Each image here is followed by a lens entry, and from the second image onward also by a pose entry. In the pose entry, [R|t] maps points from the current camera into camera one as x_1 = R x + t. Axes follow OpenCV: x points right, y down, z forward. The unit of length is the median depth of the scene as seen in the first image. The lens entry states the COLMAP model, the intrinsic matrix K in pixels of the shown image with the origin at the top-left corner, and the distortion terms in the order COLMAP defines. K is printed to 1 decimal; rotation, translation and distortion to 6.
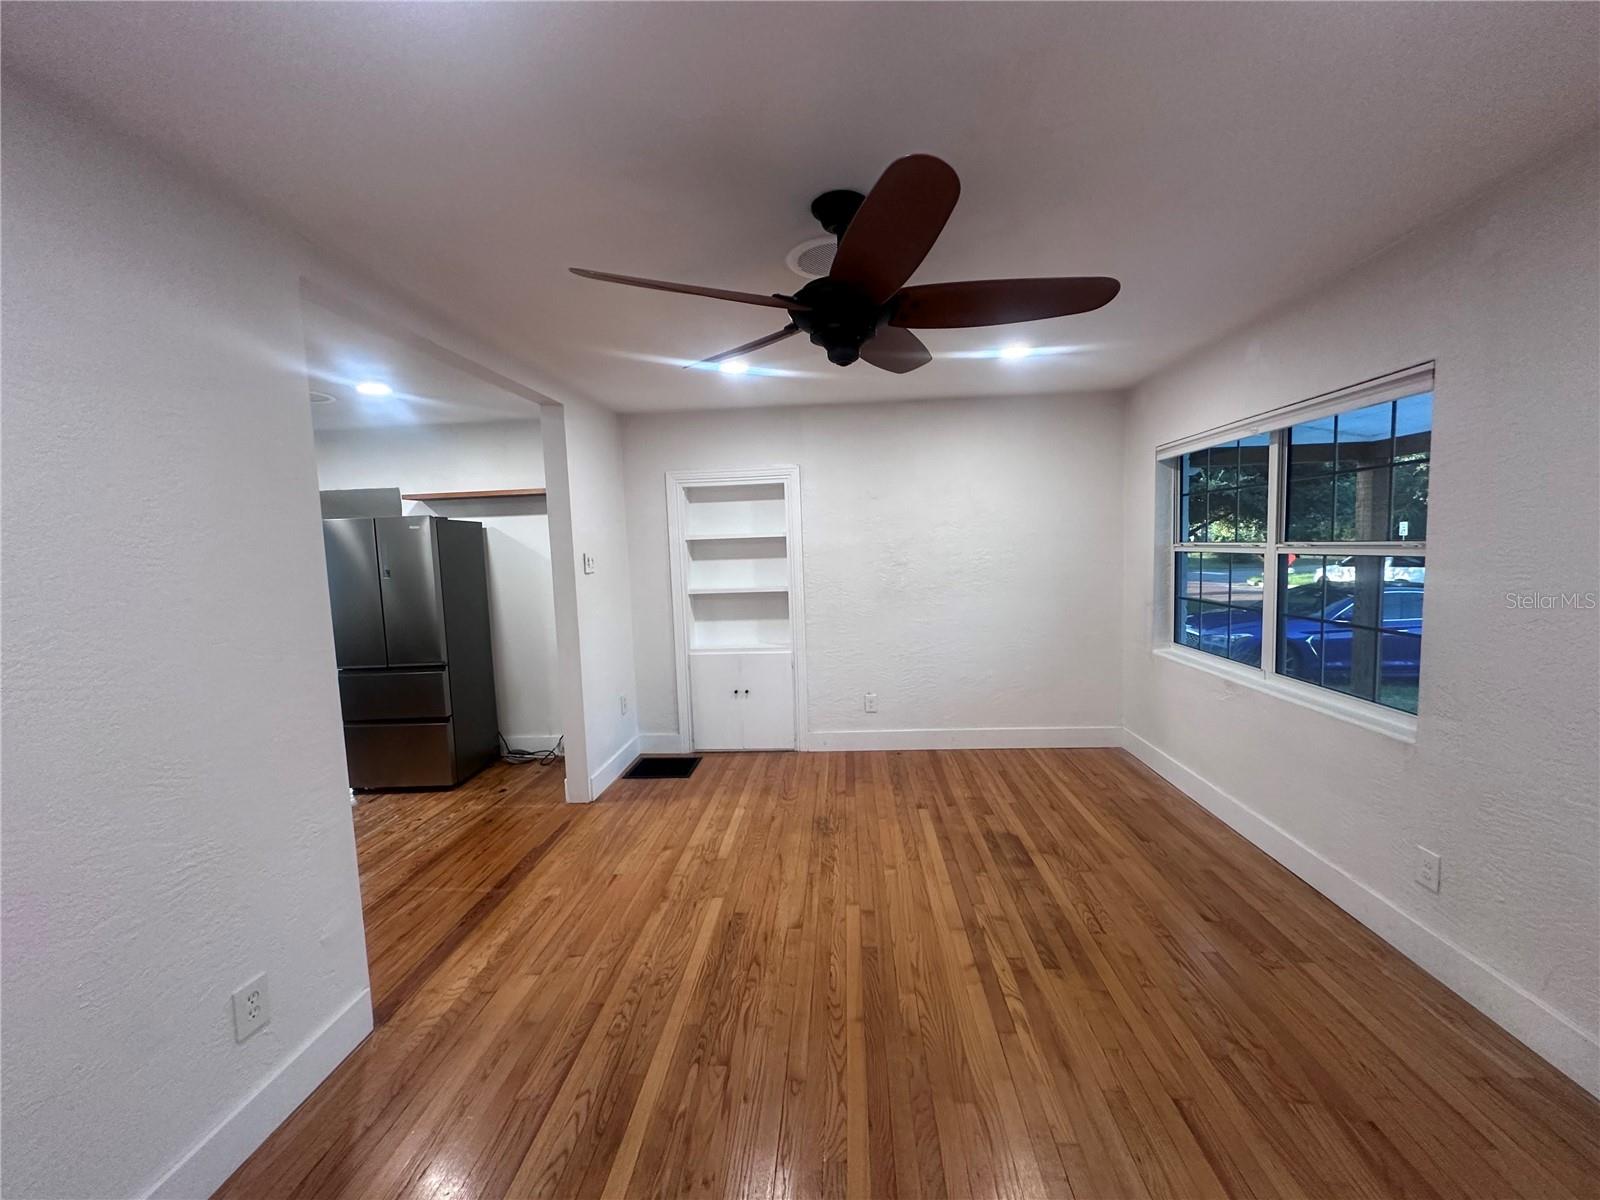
lens RADIAL K [[636.0, 0, 800.0], [0, 636.0, 600.0], [0, 0, 1]] dist [-0.003786, 0.000690]
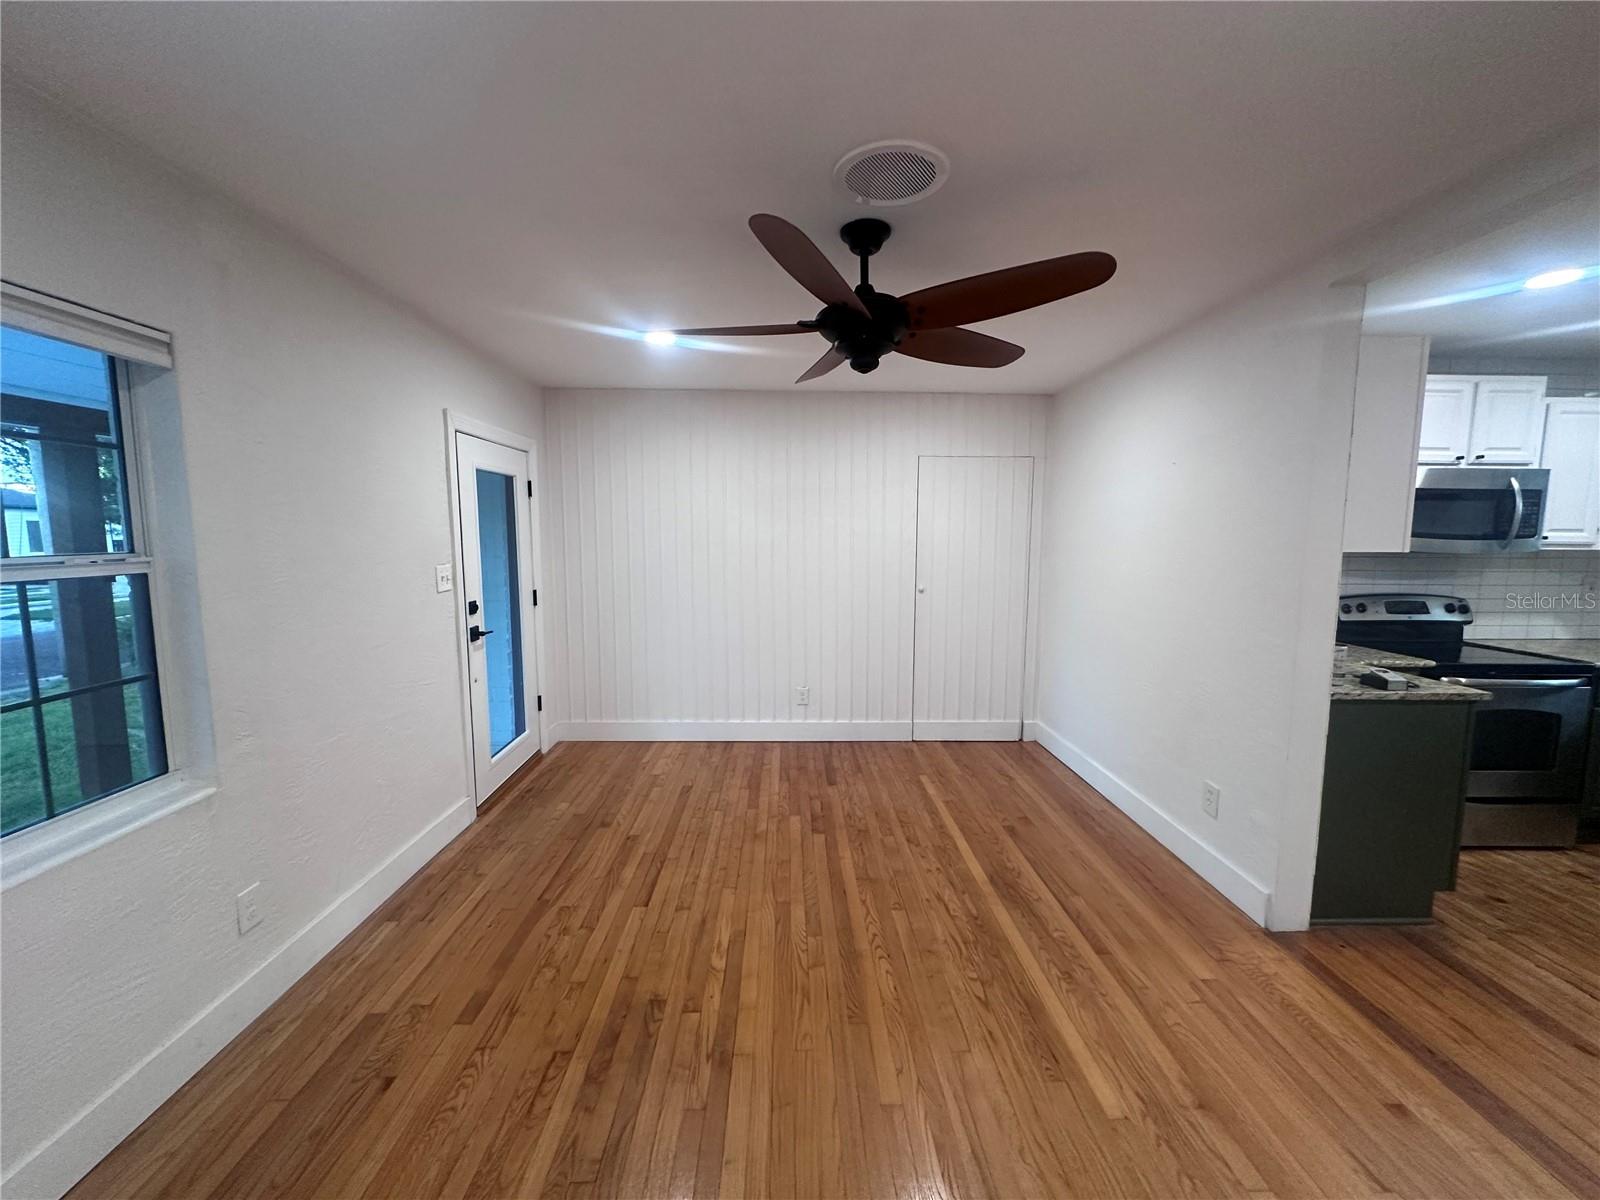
lens RADIAL K [[636.0, 0, 800.0], [0, 636.0, 600.0], [0, 0, 1]] dist [-0.003786, 0.000690]
pose [[-0.995147, 0.042700, -0.088648, 0.149986], [0.024587, 0.980263, 0.196165, -0.099725], [0.095275, 0.193033, -0.976556, 1.085320]]
